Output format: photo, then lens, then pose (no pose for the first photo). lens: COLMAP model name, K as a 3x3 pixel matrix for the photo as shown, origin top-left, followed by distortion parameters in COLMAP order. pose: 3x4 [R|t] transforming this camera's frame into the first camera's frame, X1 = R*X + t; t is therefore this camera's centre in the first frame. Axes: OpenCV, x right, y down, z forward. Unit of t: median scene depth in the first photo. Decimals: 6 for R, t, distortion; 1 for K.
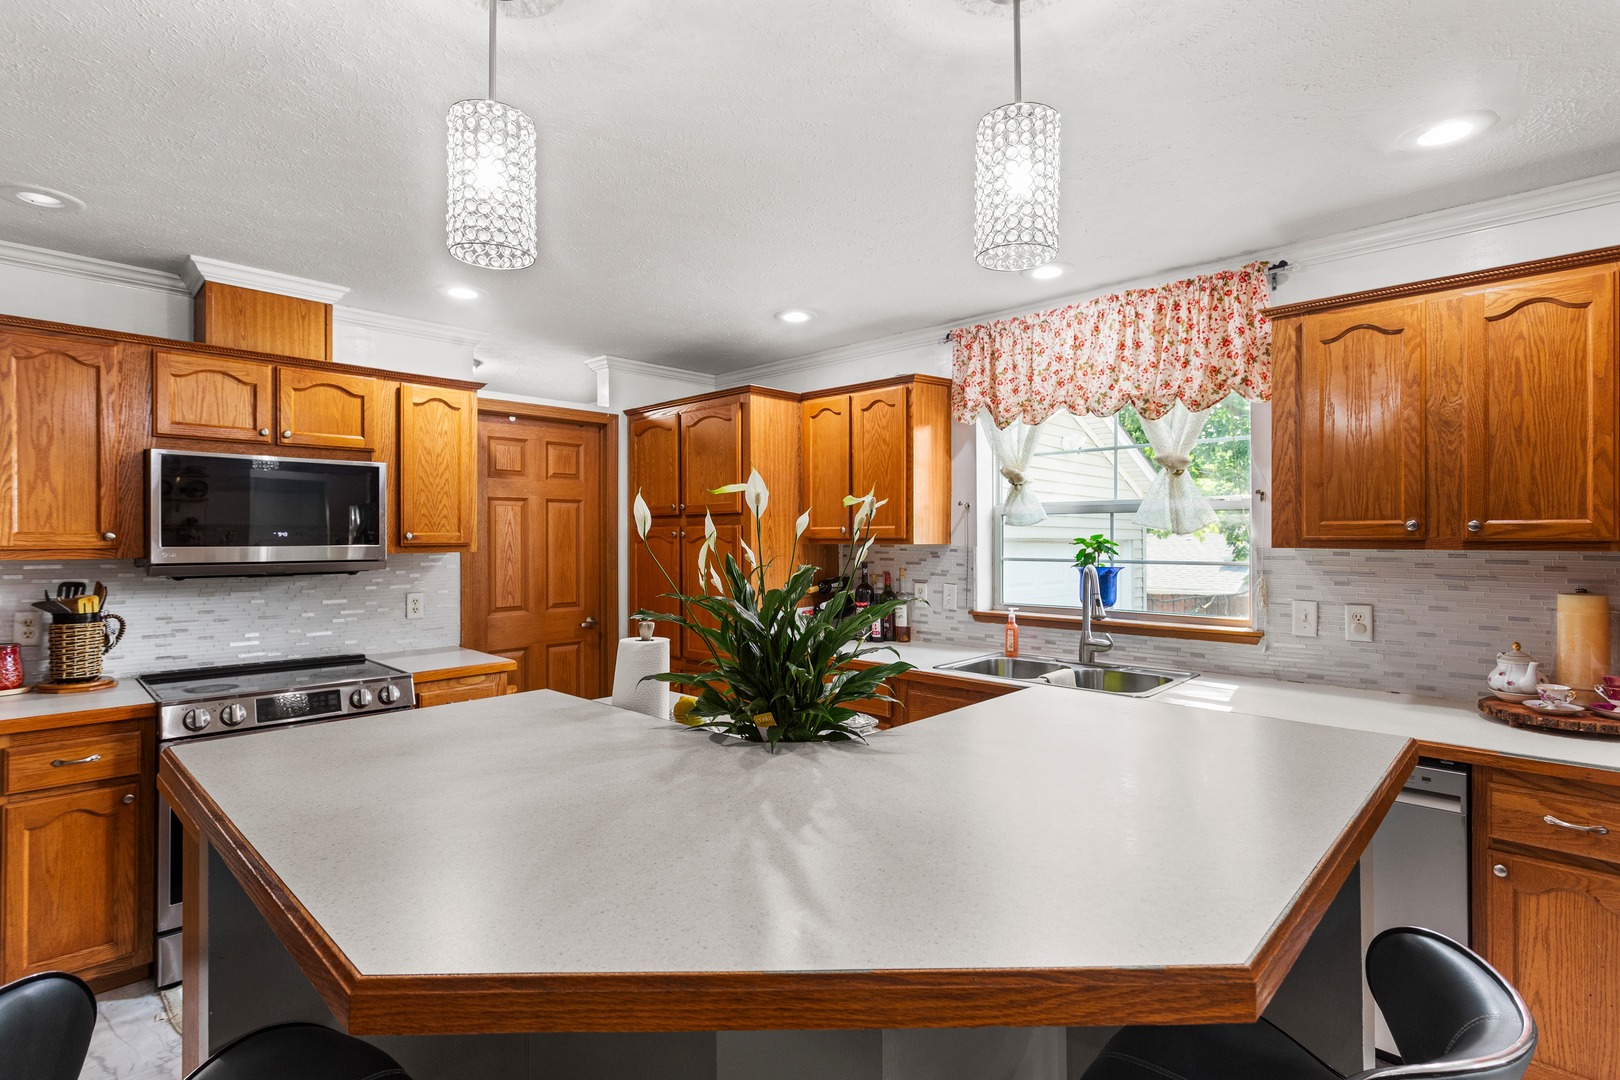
lens RADIAL K [[782.5, 0, 810.1], [0, 782.5, 537.4], [0, 0, 1]] dist [0.001640, 0.001823]
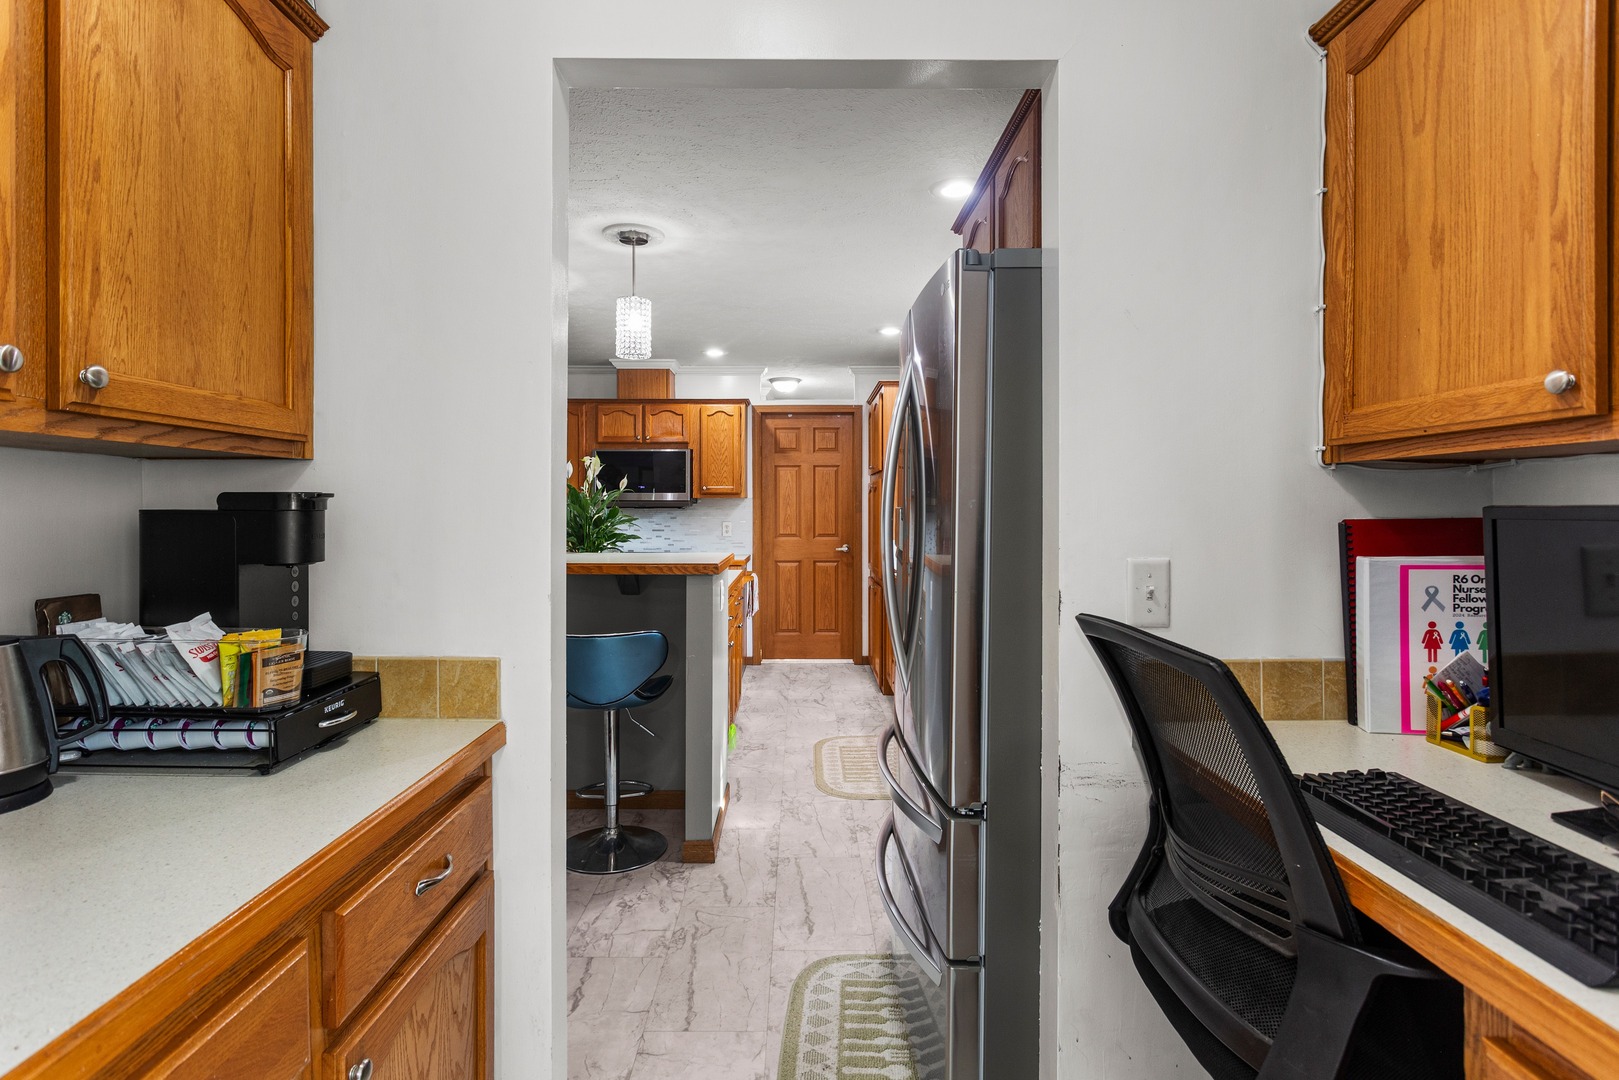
lens RADIAL K [[782.0, 0, 800.4], [0, 782.0, 526.2], [0, 0, 1]] dist [0.001640, 0.001823]
pose [[0.689827, 0.021712, -0.723648, 0.996052], [-0.003732, 0.999644, 0.026435, 0.038994], [0.723964, -0.015535, 0.689662, -0.103238]]
